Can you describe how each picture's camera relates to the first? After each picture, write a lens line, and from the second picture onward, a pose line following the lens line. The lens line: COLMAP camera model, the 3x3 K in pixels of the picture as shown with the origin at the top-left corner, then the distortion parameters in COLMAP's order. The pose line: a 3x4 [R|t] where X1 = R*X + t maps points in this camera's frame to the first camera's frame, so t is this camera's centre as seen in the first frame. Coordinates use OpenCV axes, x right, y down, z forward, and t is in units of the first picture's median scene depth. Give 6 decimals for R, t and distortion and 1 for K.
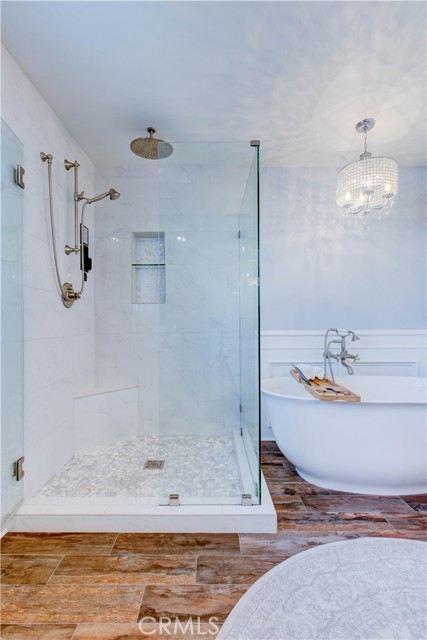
lens RADIAL K [[287.5, 0, 212.5], [0, 287.5, 317.6], [0, 0, 1]] dist [0.002802, 0.000047]
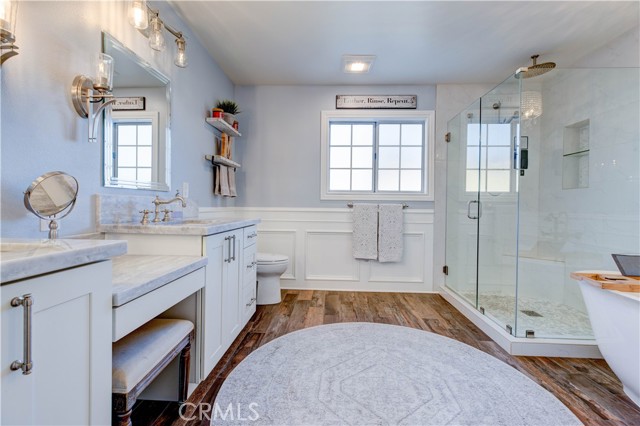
lens RADIAL K [[289.8, 0, 318.3], [0, 289.8, 206.8], [0, 0, 1]] dist [0.002111, 0.000150]
pose [[-0.046662, 0.010275, -0.998858, 1.122981], [0.003470, 0.999943, 0.010124, 0.006398], [0.998905, -0.002993, -0.046695, 0.088135]]
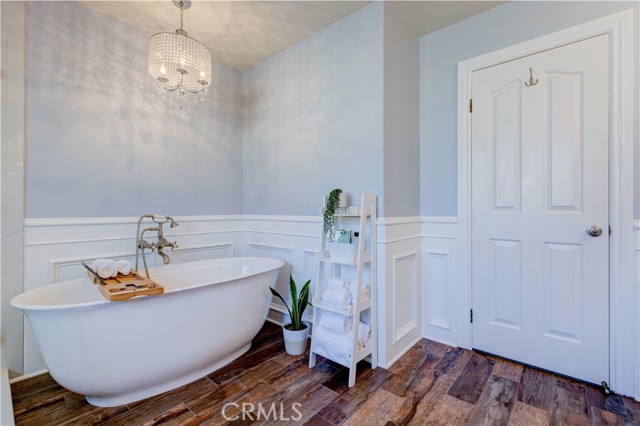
lens RADIAL K [[289.8, 0, 318.3], [0, 289.8, 206.8], [0, 0, 1]] dist [0.002111, 0.000150]
pose [[0.654409, 0.008777, 0.756089, 0.101388], [-0.011047, 0.999937, -0.002047, 0.011630], [-0.756060, -0.007013, 0.654465, 0.021236]]
